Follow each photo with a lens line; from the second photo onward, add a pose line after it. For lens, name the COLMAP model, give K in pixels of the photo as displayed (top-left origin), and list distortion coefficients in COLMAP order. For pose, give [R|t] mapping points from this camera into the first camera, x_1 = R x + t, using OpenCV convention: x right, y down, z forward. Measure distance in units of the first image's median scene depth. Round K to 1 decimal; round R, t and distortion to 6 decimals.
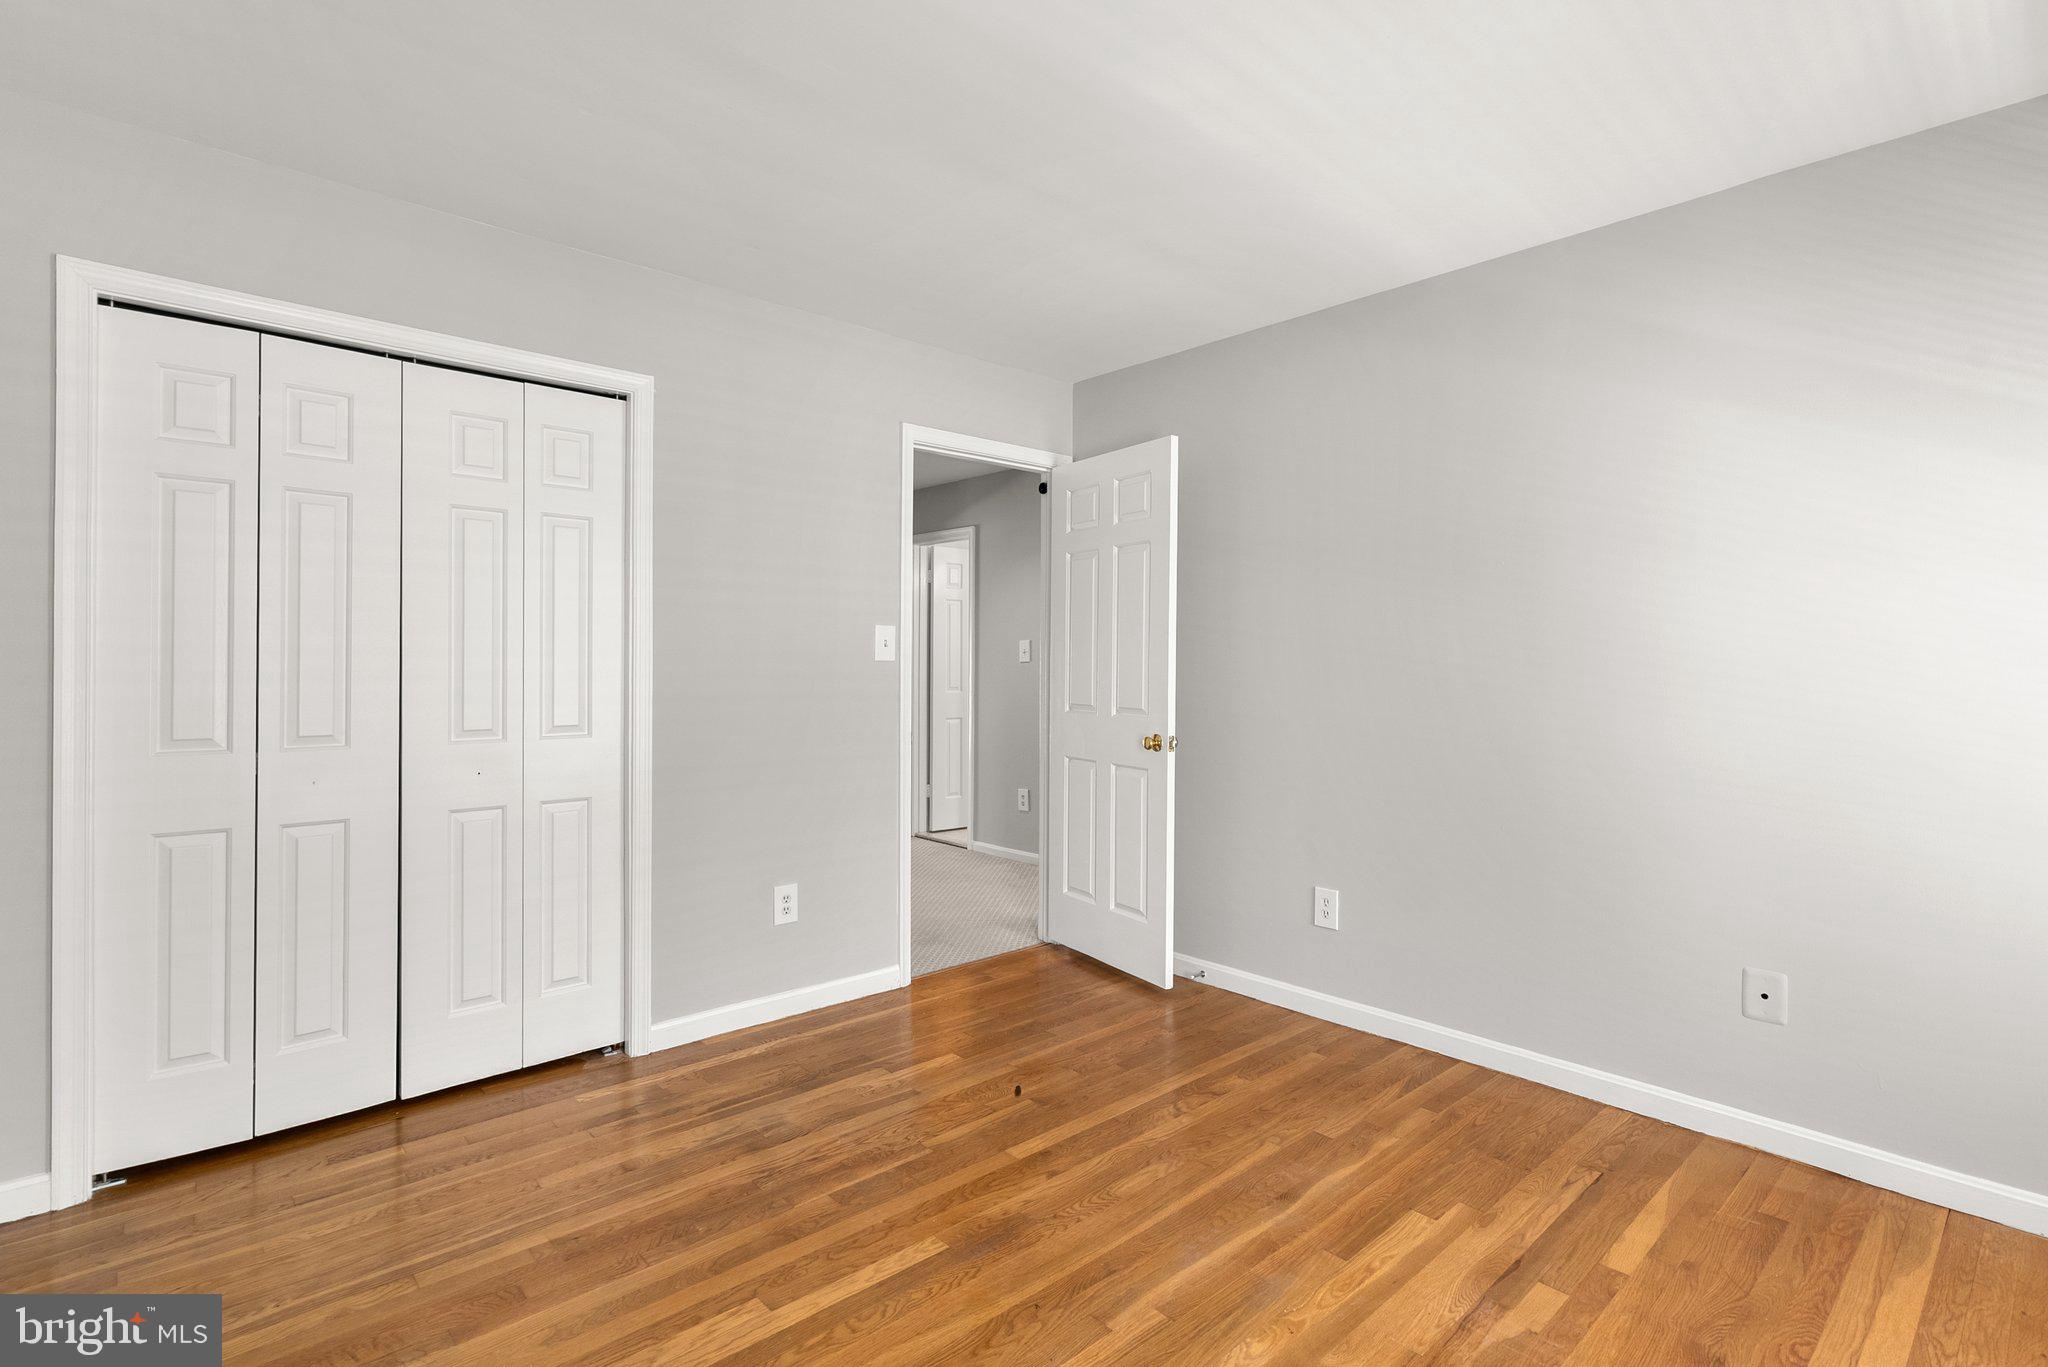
lens RADIAL K [[945.8, 0, 1019.7], [0, 945.8, 674.5], [0, 0, 1]] dist [-0.003717, 0.001043]
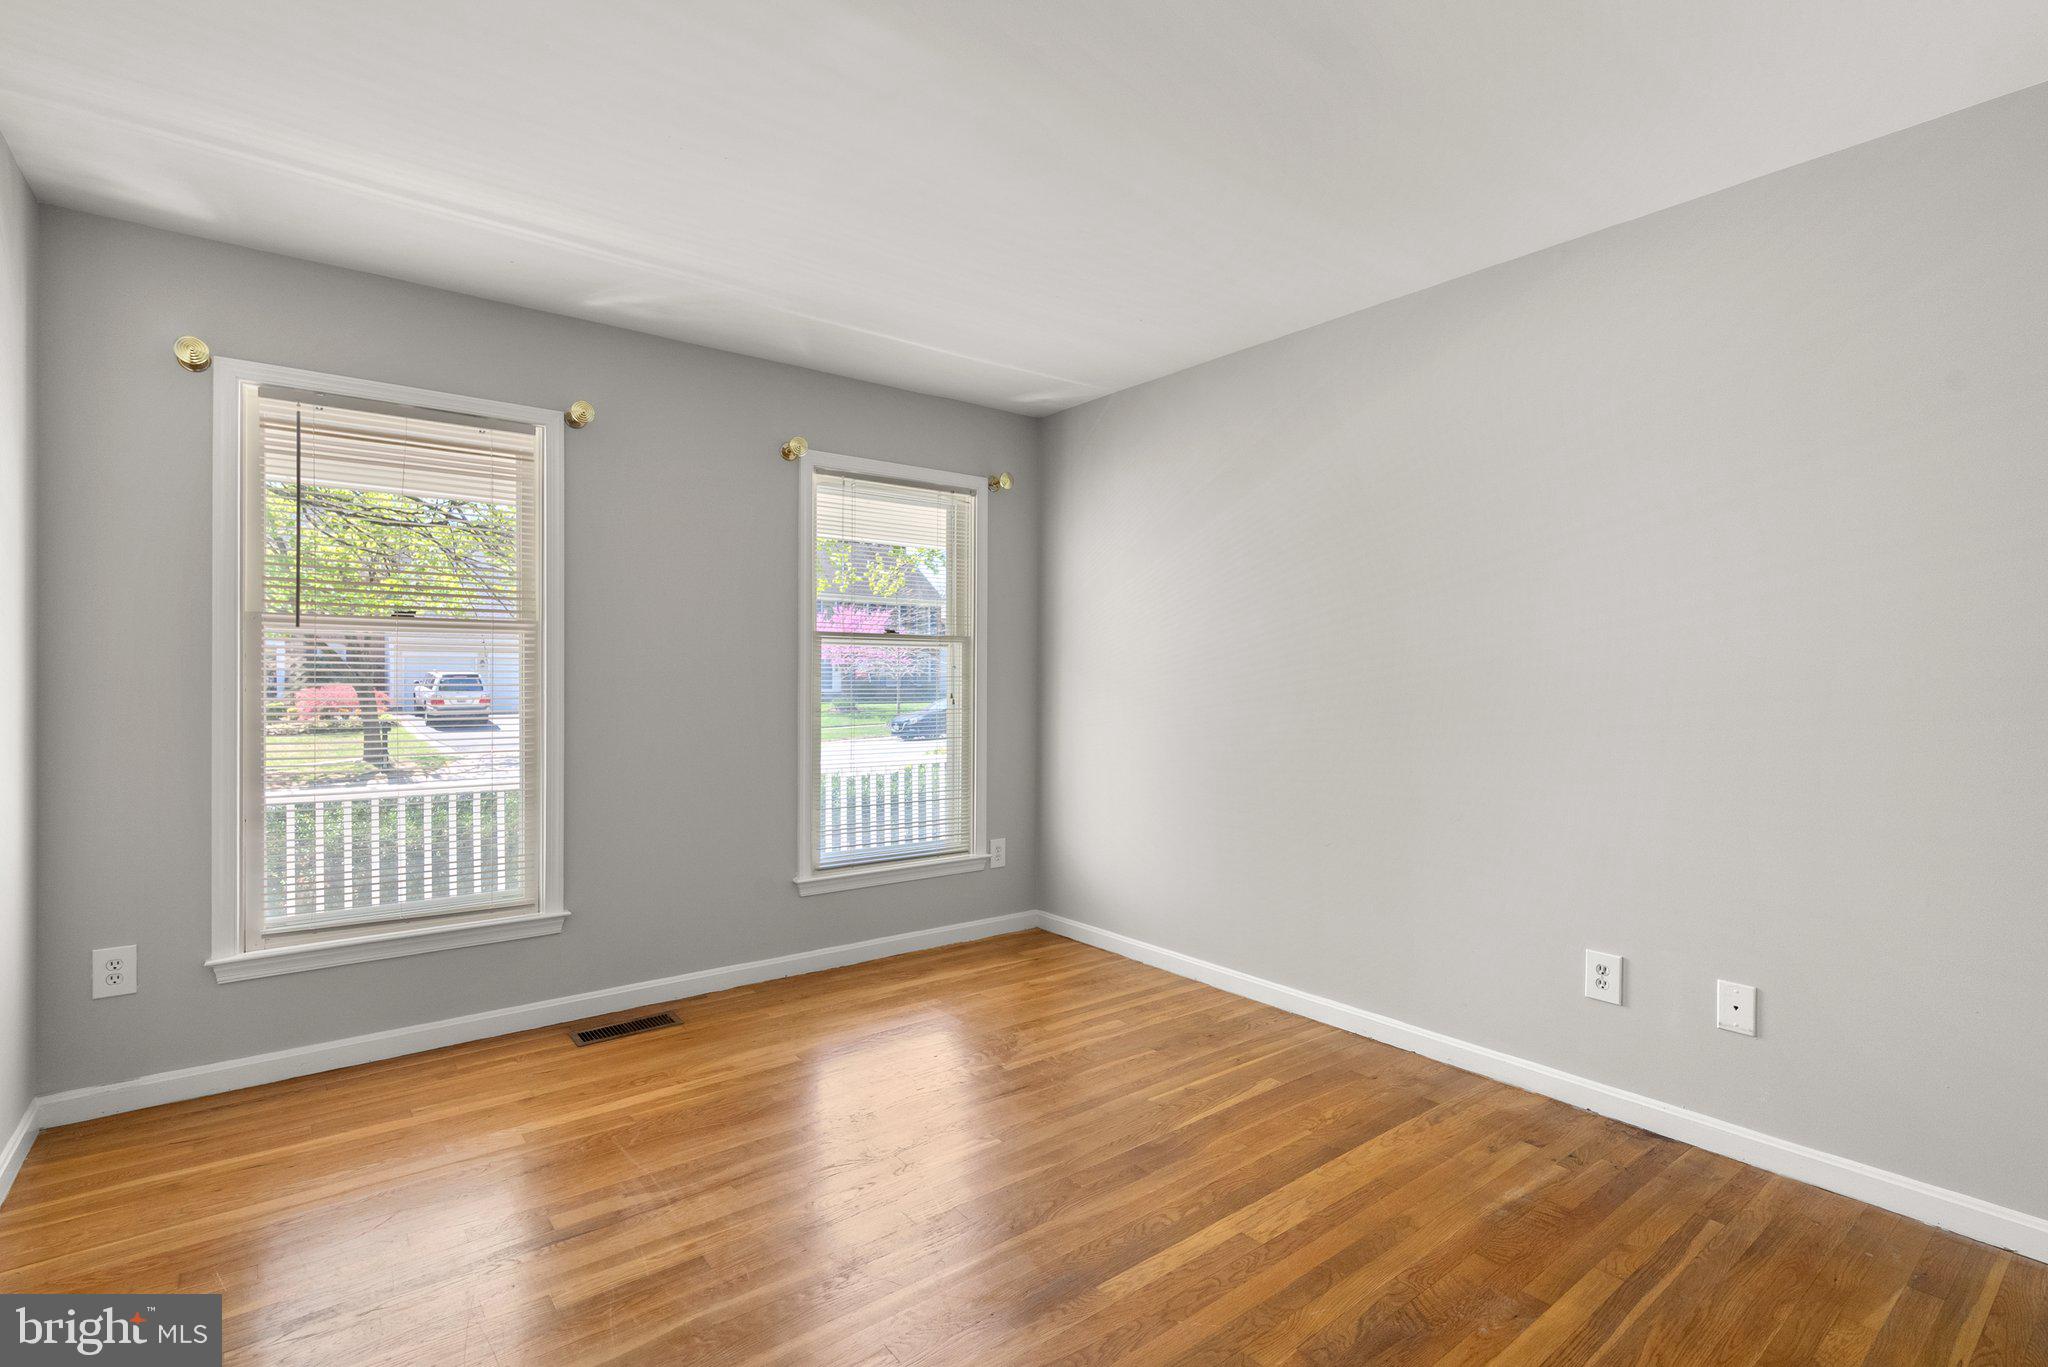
lens RADIAL K [[945.8, 0, 1022.6], [0, 945.8, 679.6], [0, 0, 1]] dist [-0.003717, 0.001043]
pose [[-0.997638, -0.008191, 0.068197, -0.063755], [-0.007880, 0.999957, 0.004831, -0.006870], [-0.068233, 0.004282, -0.997660, 2.025440]]
